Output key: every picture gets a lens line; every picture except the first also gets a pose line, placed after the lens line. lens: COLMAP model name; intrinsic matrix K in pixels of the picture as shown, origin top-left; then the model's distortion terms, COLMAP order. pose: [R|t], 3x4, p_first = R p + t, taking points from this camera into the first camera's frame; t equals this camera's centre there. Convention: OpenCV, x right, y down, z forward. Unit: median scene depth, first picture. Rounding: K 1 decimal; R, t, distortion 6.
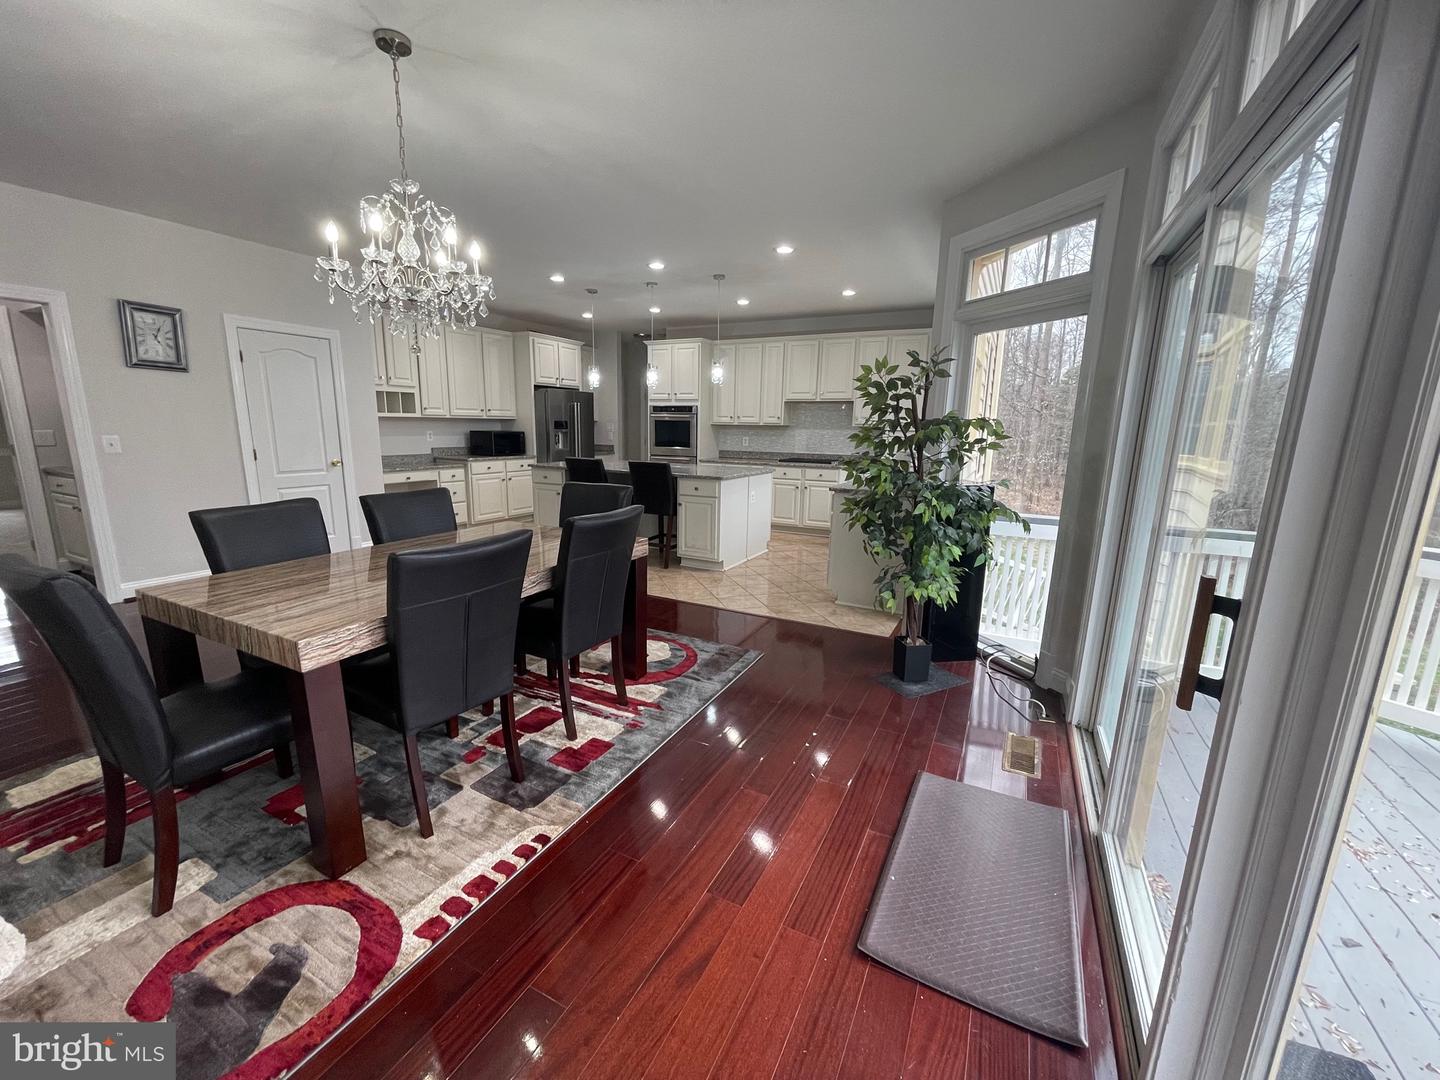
lens RADIAL K [[580.5, 0, 717.6], [0, 580.5, 543.1], [0, 0, 1]] dist [-0.002457, 0.001725]
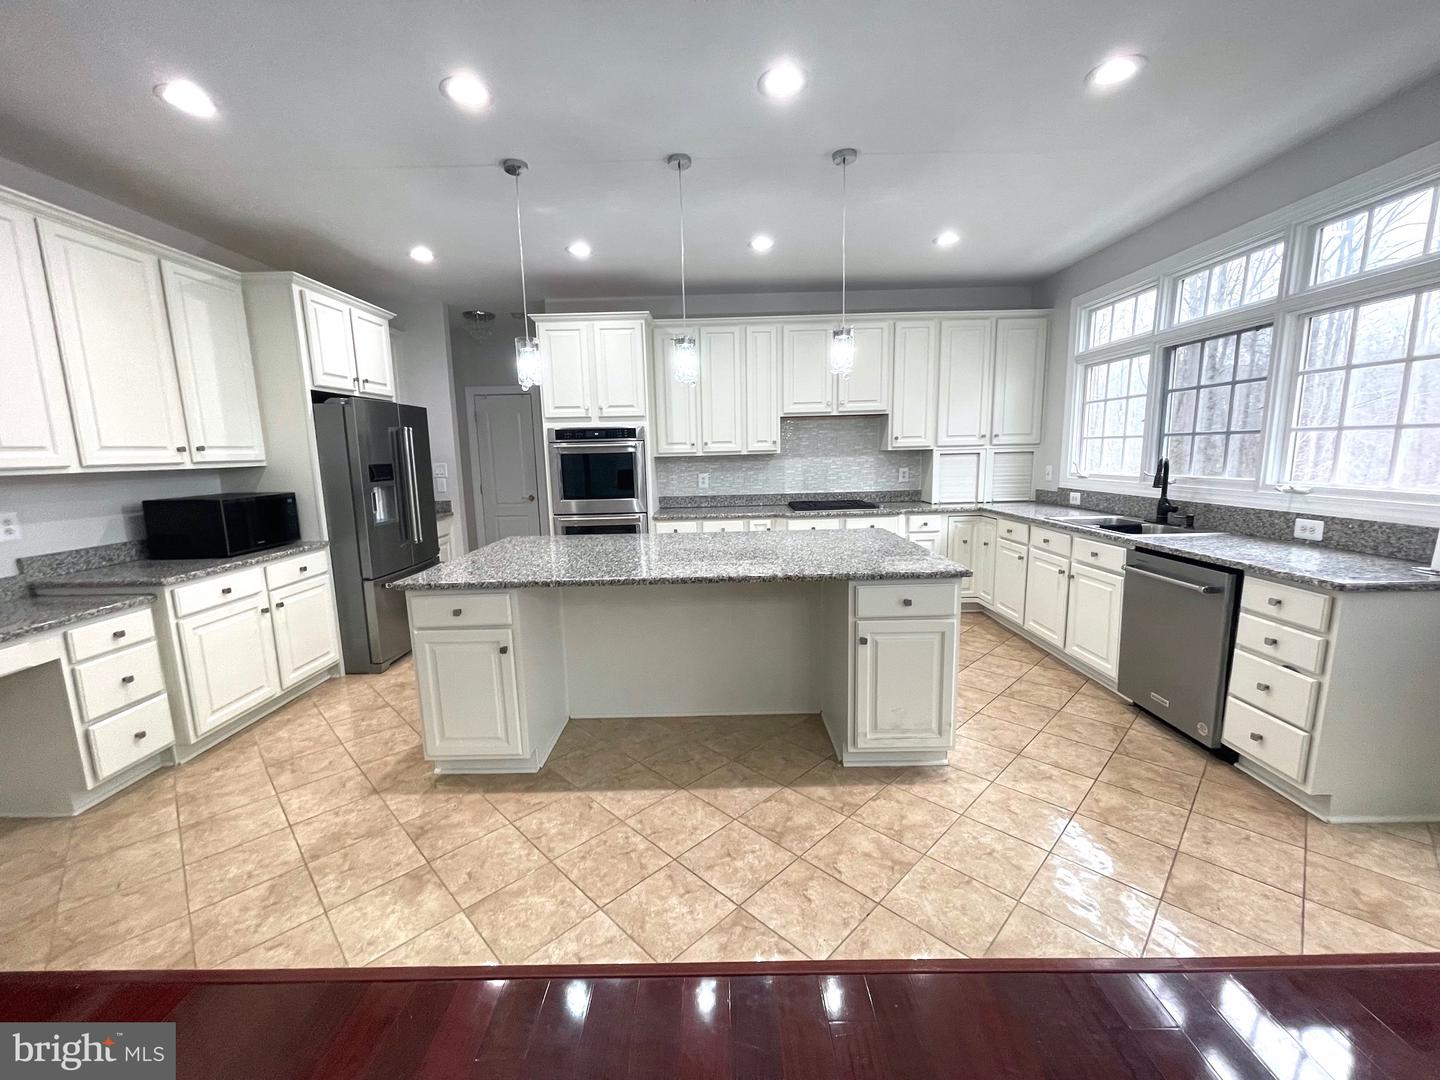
lens RADIAL K [[580.5, 0, 714.7], [0, 580.5, 543.0], [0, 0, 1]] dist [-0.002457, 0.001725]
pose [[0.891006, -0.111816, 0.440007, -0.248003], [0.130451, 0.991379, -0.012229, -0.105809], [-0.434847, 0.068295, 0.897911, 0.459083]]
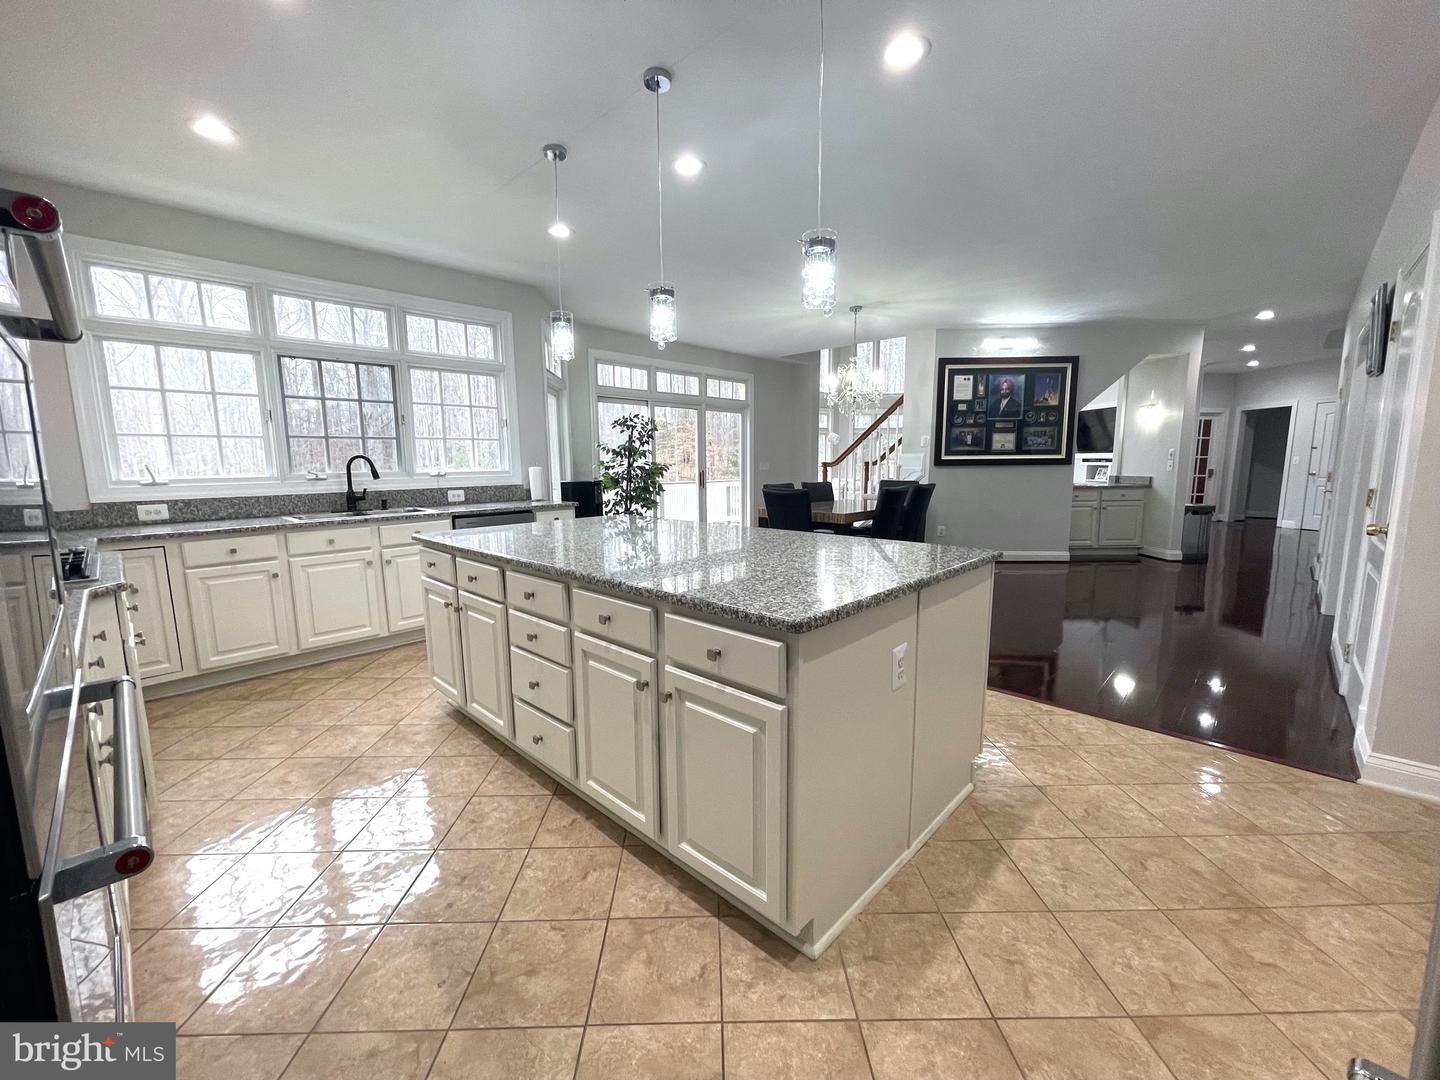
lens RADIAL K [[580.5, 0, 713.2], [0, 580.5, 545.4], [0, 0, 1]] dist [-0.002457, 0.001725]
pose [[-0.955430, -0.051206, 0.290743, -0.213159], [0.052152, 0.940078, 0.336948, -0.214718], [-0.290575, 0.337093, -0.895508, 1.103629]]
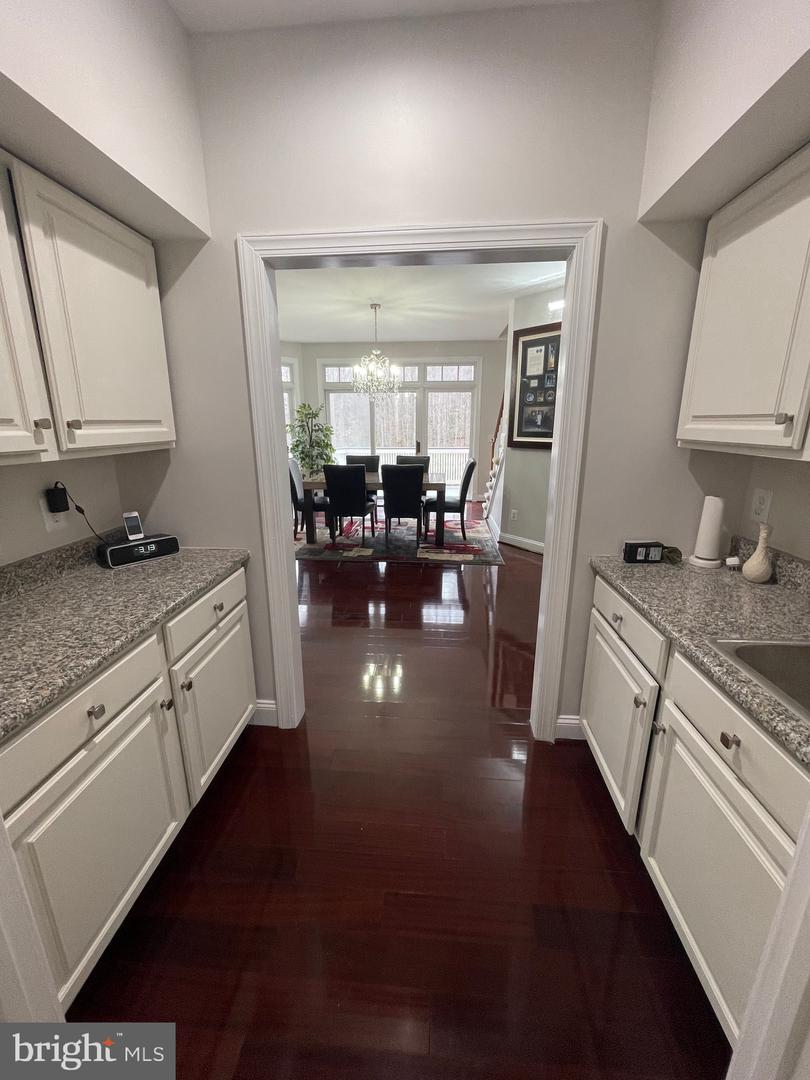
lens RADIAL K [[435.4, 0, 402.8], [0, 435.4, 541.1], [0, 0, 1]] dist [-0.002457, 0.001725]
pose [[-0.380274, -0.263617, 0.886509, -0.836502], [0.182686, 0.918224, 0.351412, -0.139575], [-0.906652, 0.295586, -0.301017, 0.540675]]
